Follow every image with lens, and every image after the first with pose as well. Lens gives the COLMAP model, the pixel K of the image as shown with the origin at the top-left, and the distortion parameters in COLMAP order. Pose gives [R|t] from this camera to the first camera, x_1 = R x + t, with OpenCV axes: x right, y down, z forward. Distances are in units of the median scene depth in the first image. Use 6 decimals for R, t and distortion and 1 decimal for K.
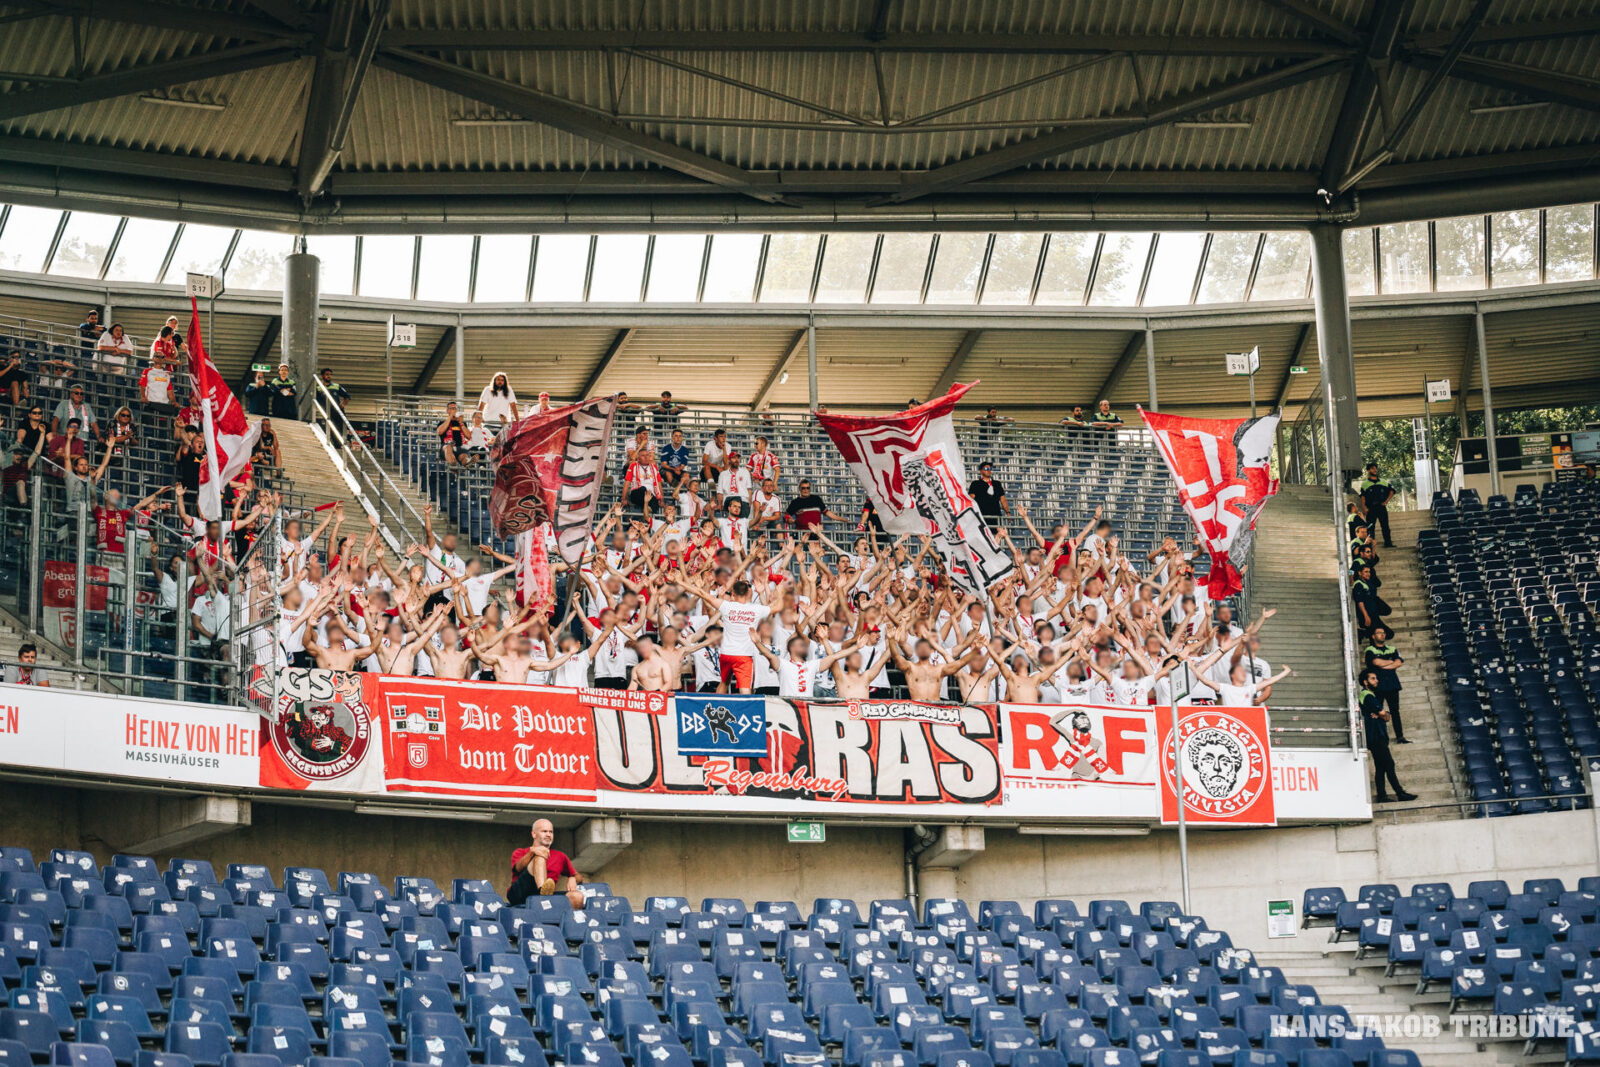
lens RADIAL K [[4193.0, 0, 803.7], [0, 4193.0, 530.3], [0, 0, 1]] dist [-0.337602, 0.000000]
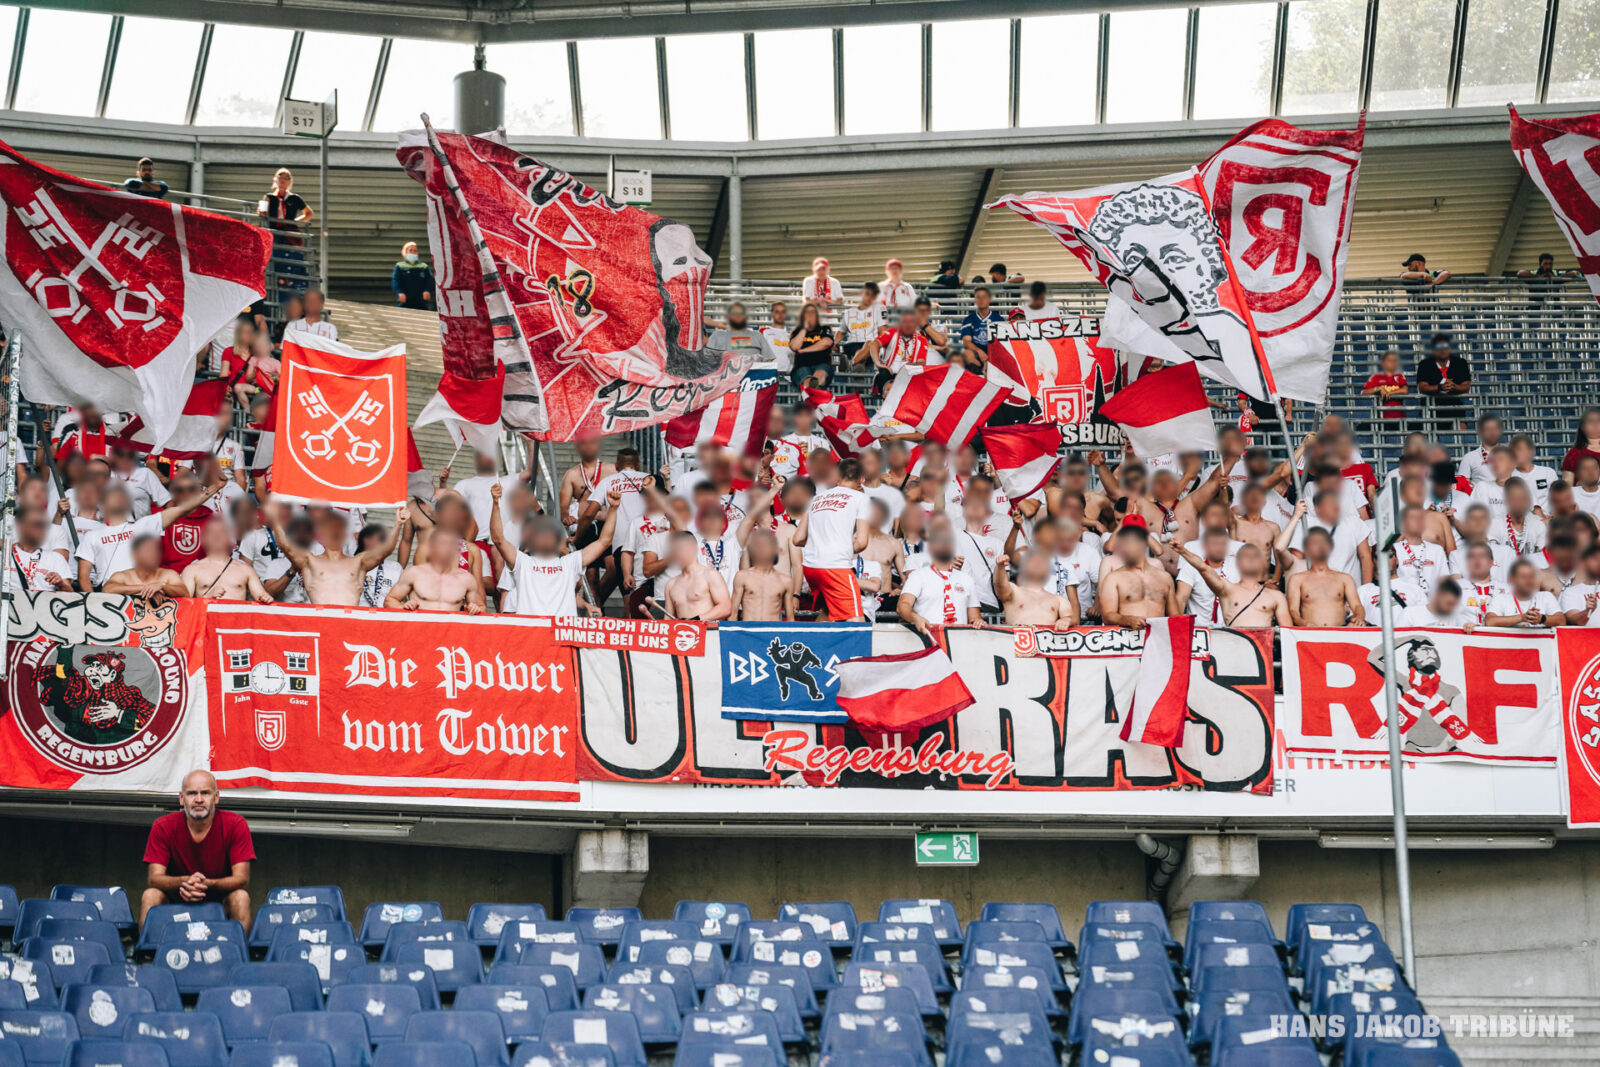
lens RADIAL K [[5301.2, 0, 744.5], [0, 5301.2, 545.2], [0, 0, 1]] dist [0.608518, 0.000000]
pose [[0.977741, -0.037180, -0.206493, 0.131816], [0.031552, 0.999037, -0.030485, 0.051170], [0.207427, 0.023291, 0.977973, 0.248435]]
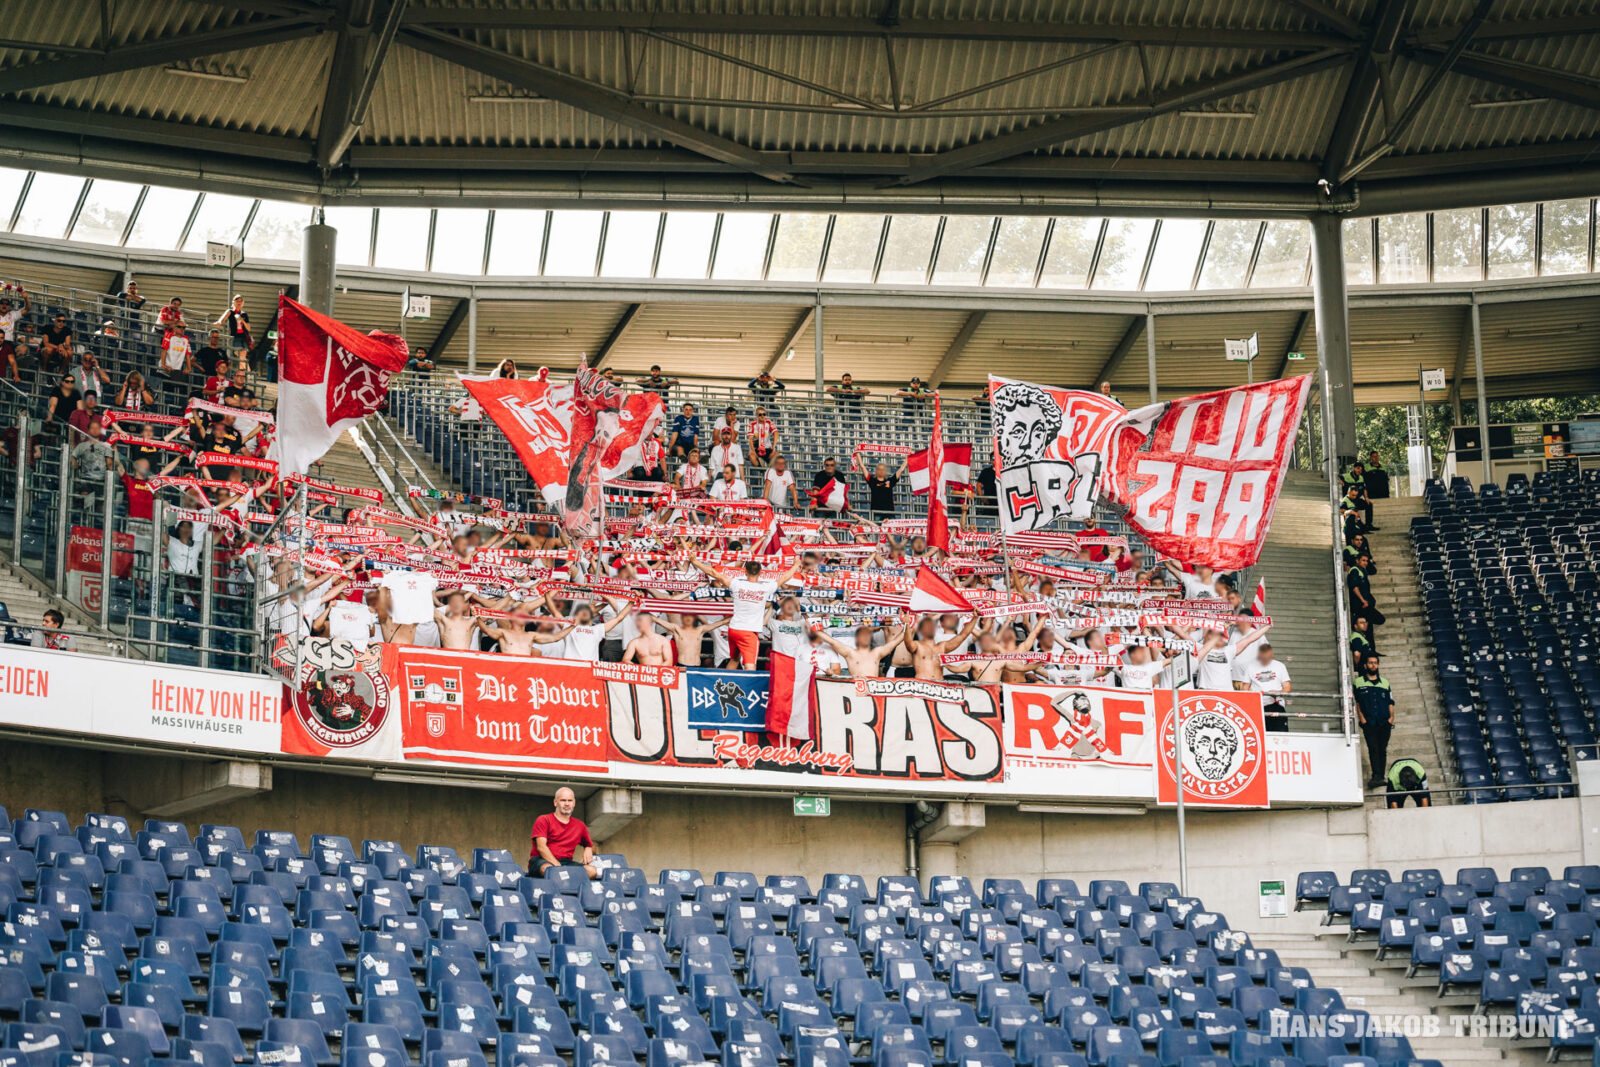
lens RADIAL K [[4193.0, 0, 796.8], [0, 4193.0, 524.4], [0, 0, 1]] dist [-0.337602, 0.000000]
pose [[0.999820, 0.018879, 0.001822, -0.006253], [-0.018894, 0.999787, 0.008274, -0.005310], [-0.001665, -0.008307, 0.999964, -0.025257]]
